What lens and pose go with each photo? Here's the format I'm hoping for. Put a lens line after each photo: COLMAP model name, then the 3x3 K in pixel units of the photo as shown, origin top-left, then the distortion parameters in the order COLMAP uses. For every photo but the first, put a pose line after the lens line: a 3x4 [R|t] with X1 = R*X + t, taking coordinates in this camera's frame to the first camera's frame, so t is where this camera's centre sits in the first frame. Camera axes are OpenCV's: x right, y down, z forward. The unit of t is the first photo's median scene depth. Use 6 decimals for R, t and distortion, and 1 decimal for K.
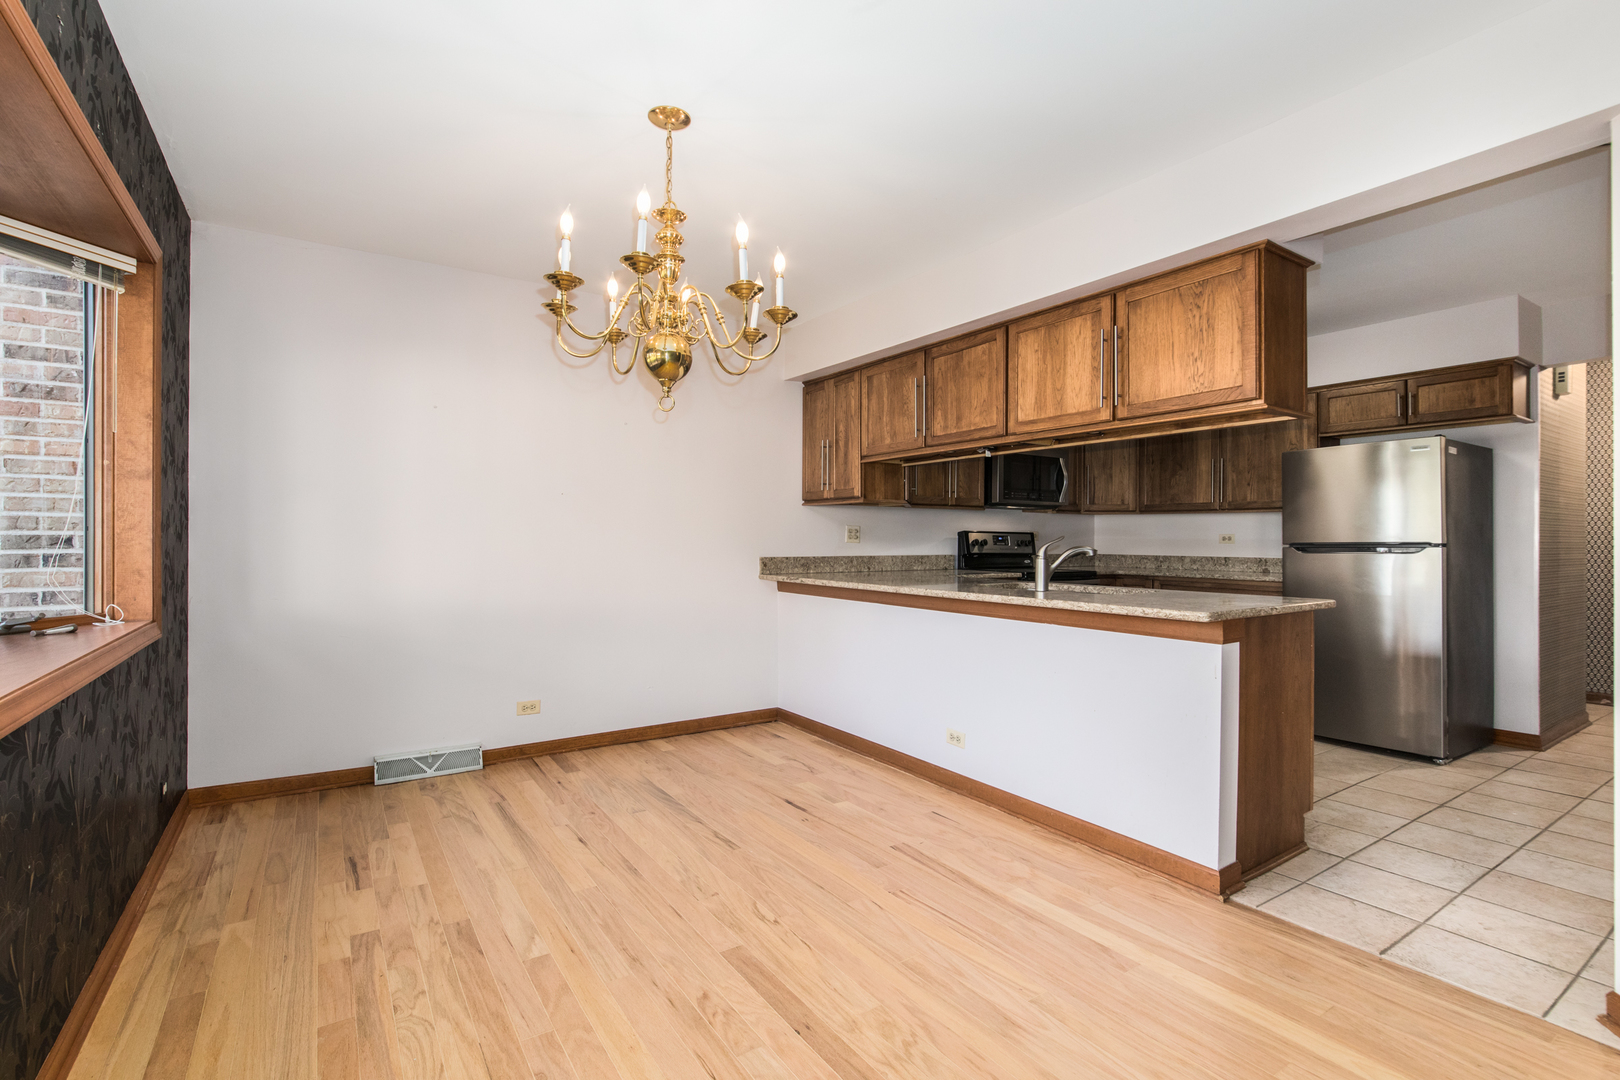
lens RADIAL K [[716.8, 0, 805.4], [0, 716.8, 536.0], [0, 0, 1]] dist [-0.008872, -0.001320]
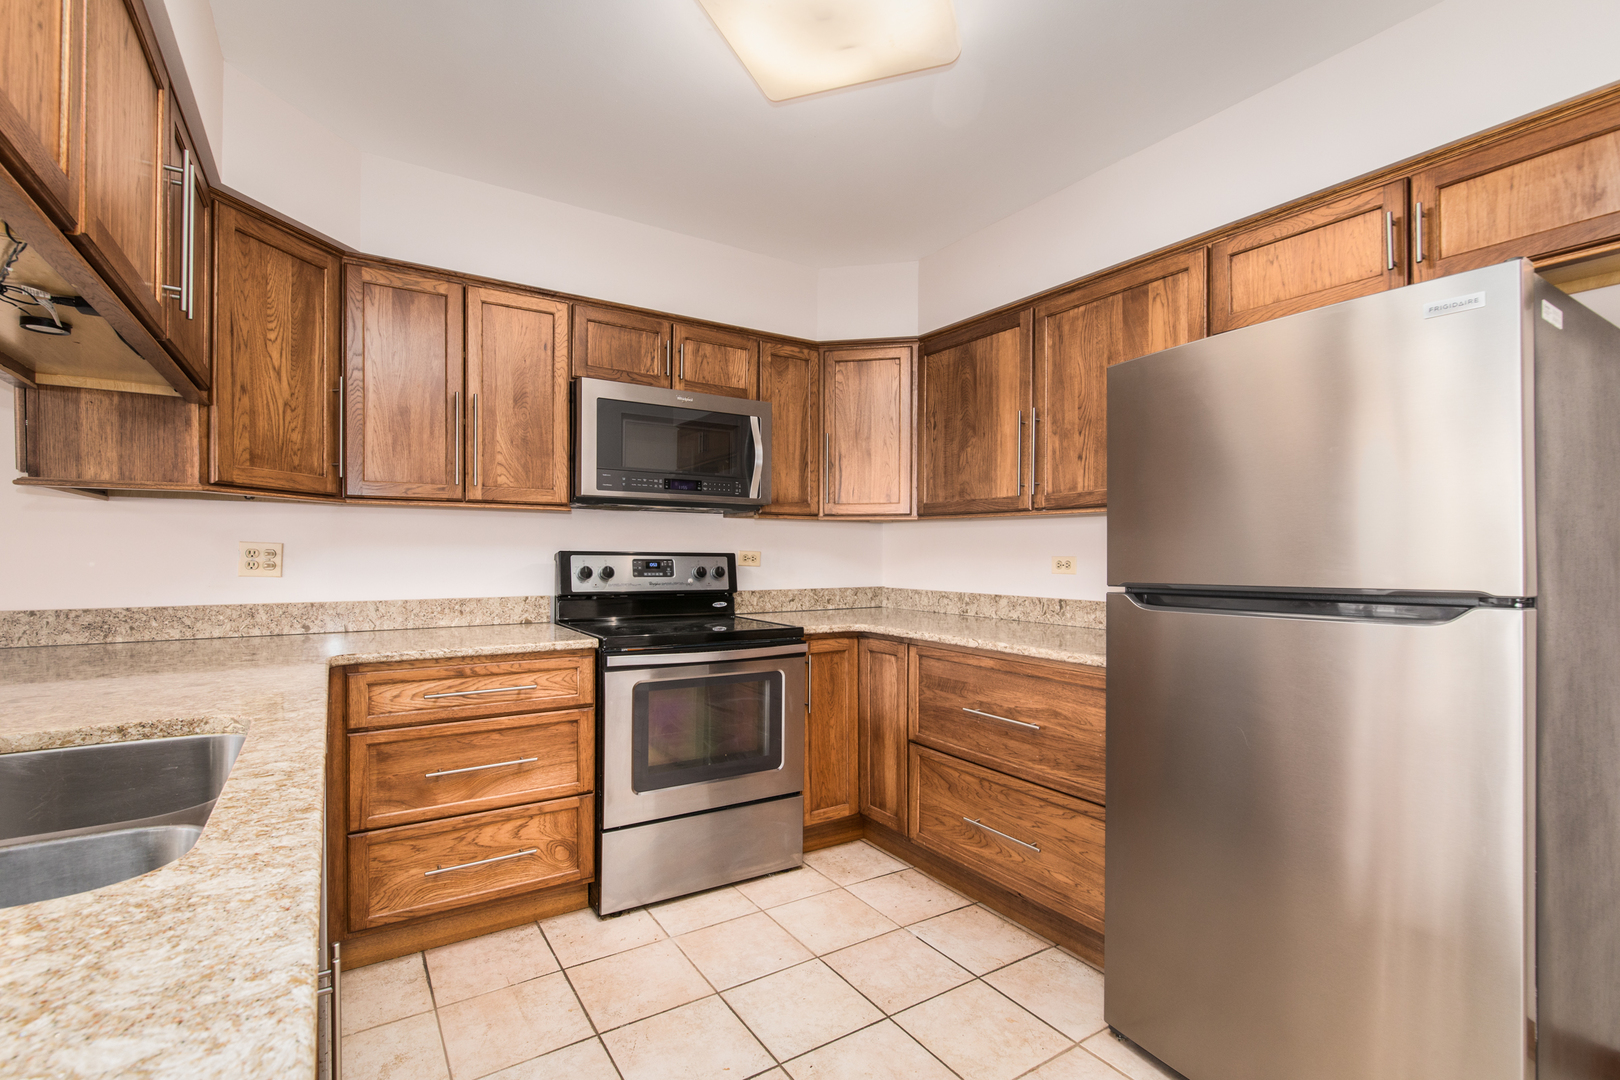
lens RADIAL K [[716.8, 0, 784.3], [0, 716.8, 555.9], [0, 0, 1]] dist [-0.008872, -0.001320]
pose [[0.999983, -0.000119, 0.005896, 0.408837], [0.000065, 0.999958, 0.009175, -0.008985], [-0.005897, -0.009174, 0.999941, 0.500881]]
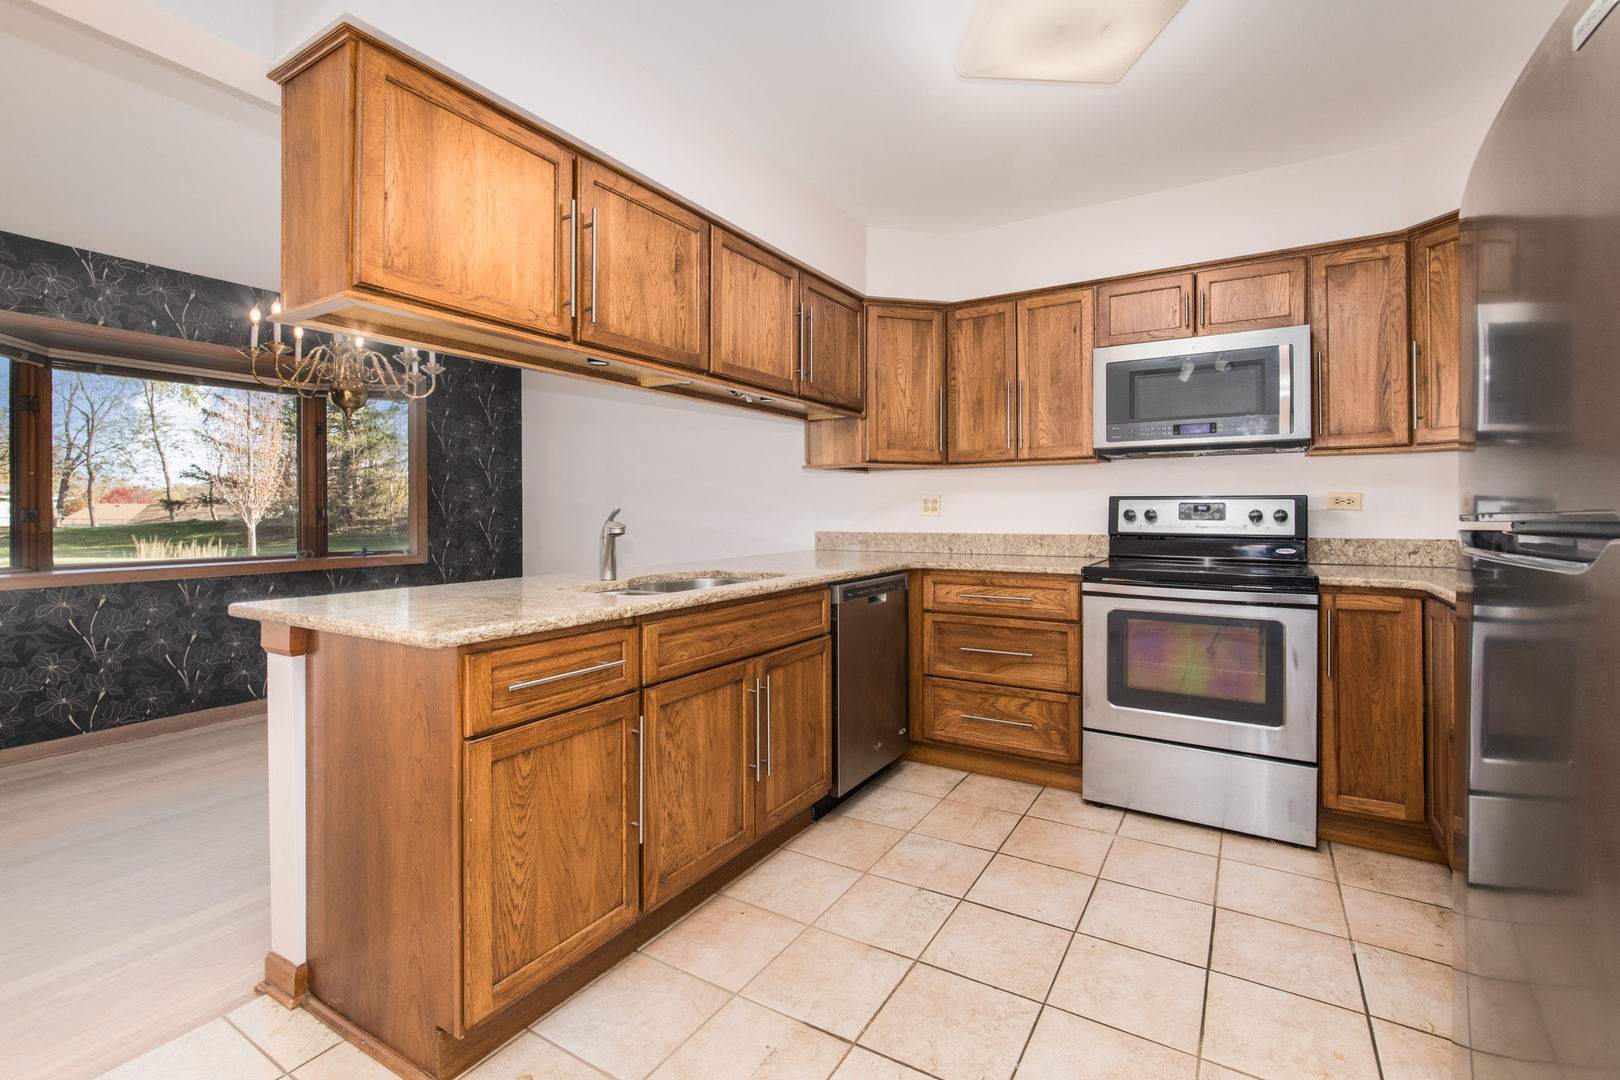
lens RADIAL K [[705.4, 0, 837.8], [0, 705.4, 507.1], [0, 0, 1]] dist [-0.002148, -0.000438]
pose [[0.456961, -0.009979, -0.889431, 0.695510], [0.009991, 0.999932, -0.006086, 0.003583], [0.889431, -0.006105, 0.457029, 0.545820]]
